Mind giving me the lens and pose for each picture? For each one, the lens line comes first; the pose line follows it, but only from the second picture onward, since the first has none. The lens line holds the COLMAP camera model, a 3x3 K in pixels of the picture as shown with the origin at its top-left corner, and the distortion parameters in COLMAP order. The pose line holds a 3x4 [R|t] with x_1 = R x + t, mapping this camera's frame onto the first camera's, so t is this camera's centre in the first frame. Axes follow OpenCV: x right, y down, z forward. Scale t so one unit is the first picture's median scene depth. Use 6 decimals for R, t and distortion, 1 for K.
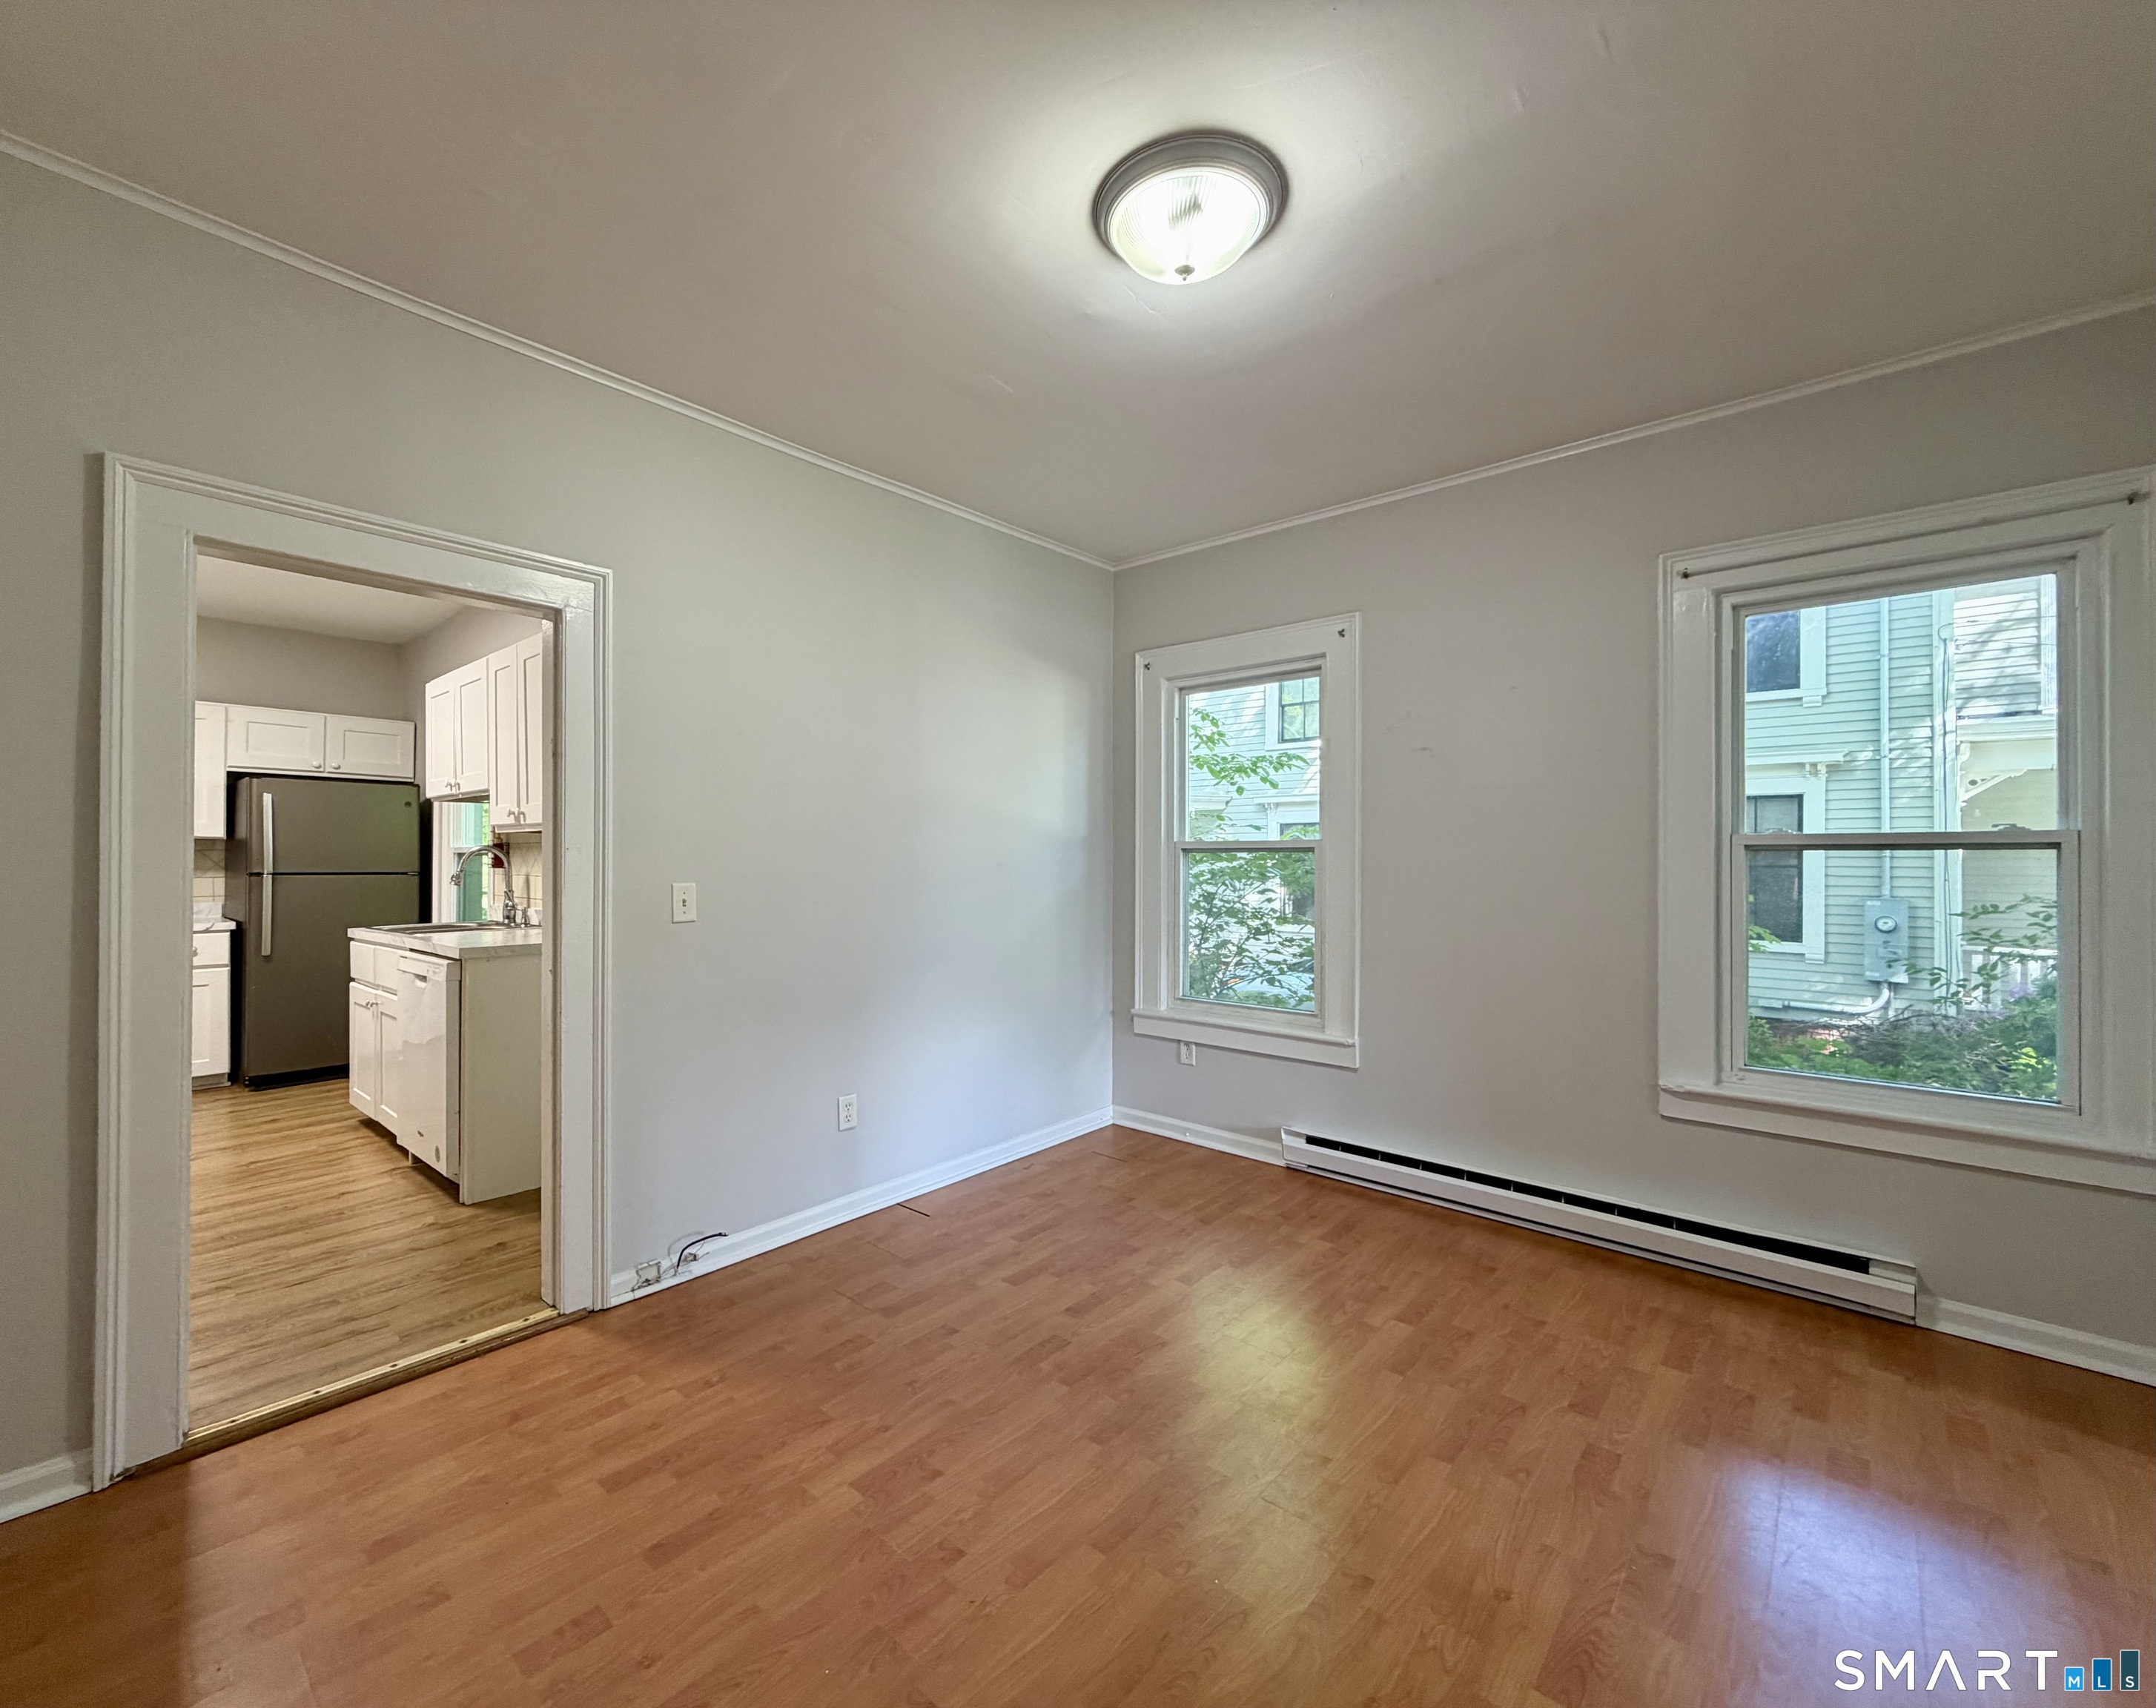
lens RADIAL K [[909.6, 0, 1011.8], [0, 909.6, 852.2], [0, 0, 1]] dist [-0.000443, -0.000647]
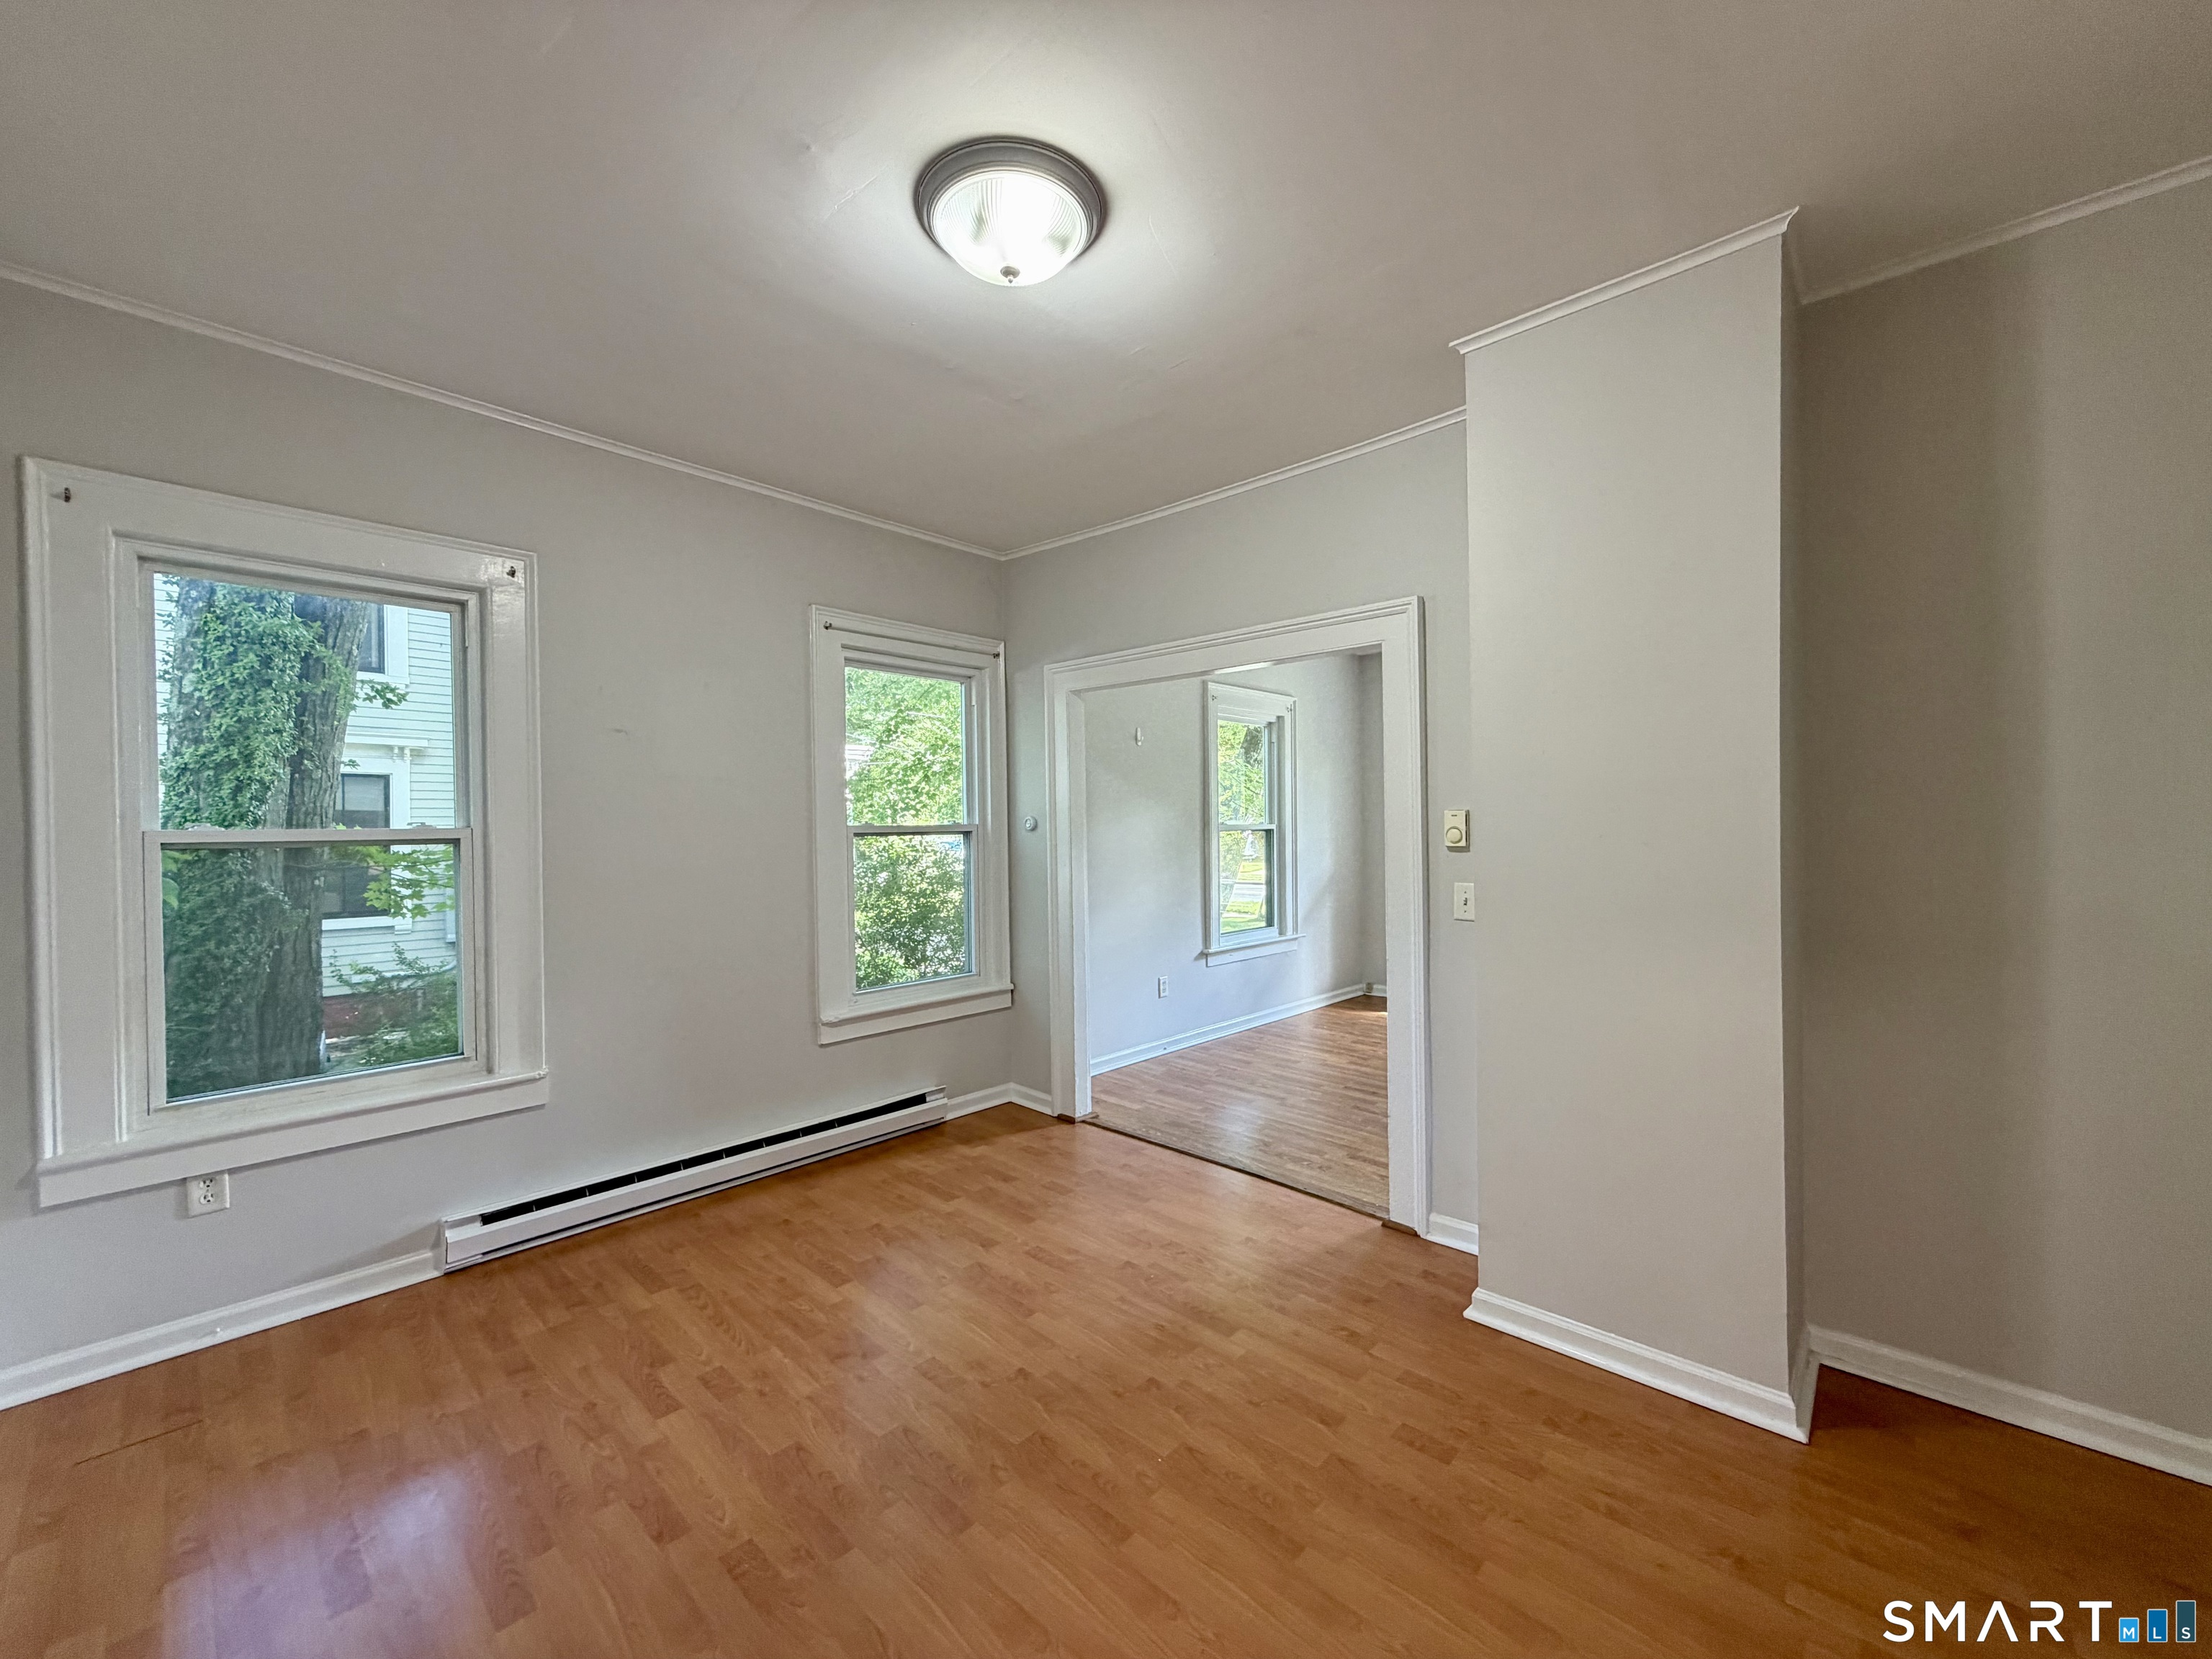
lens RADIAL K [[877.6, 0, 1102.1], [0, 877.6, 833.8], [0, 0, 1]] dist [-0.000204, -0.000235]
pose [[0.000644, -0.012218, 0.999925, -0.529661], [0.001890, 0.999924, 0.012217, -0.022823], [-0.999998, 0.001882, 0.000667, 0.615182]]
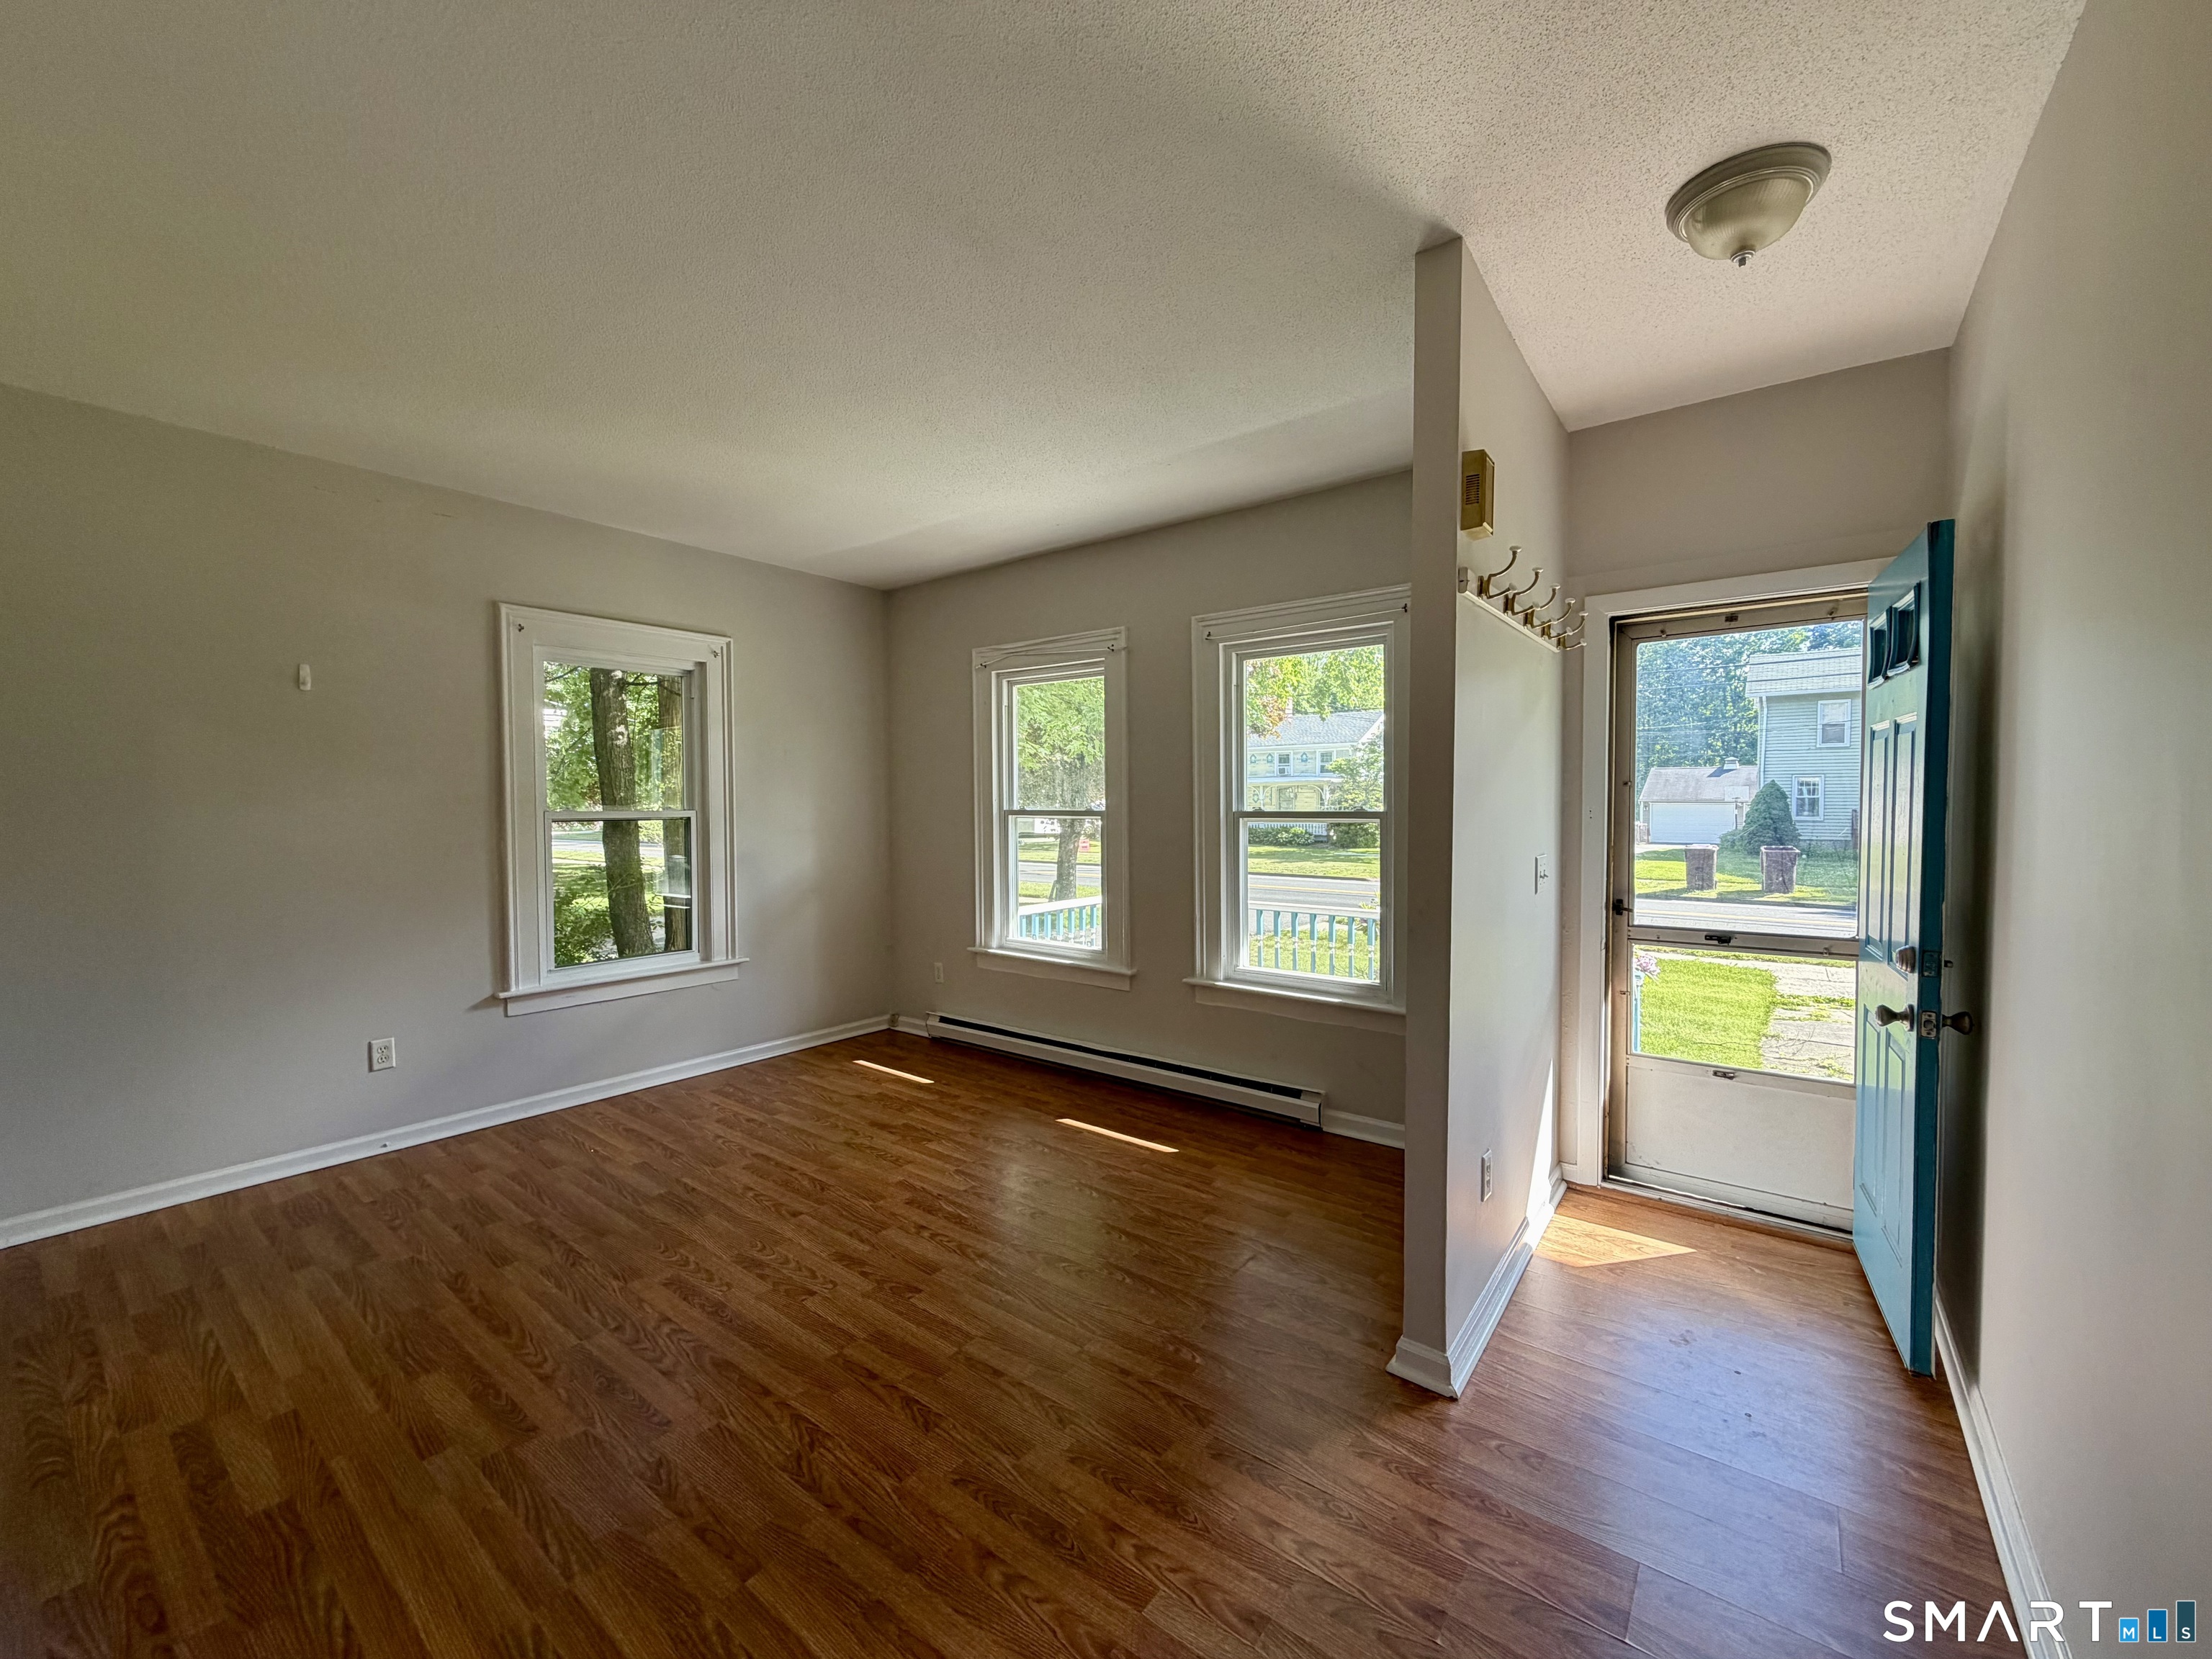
lens RADIAL K [[879.3, 0, 1098.4], [0, 879.3, 835.1], [0, 0, 1]] dist [0.001165, -0.000046]
pose [[-0.095963, -0.039267, 0.994610, -0.011907], [-0.005500, 0.999227, 0.038919, -0.041065], [-0.995370, -0.001735, -0.096105, -0.392393]]
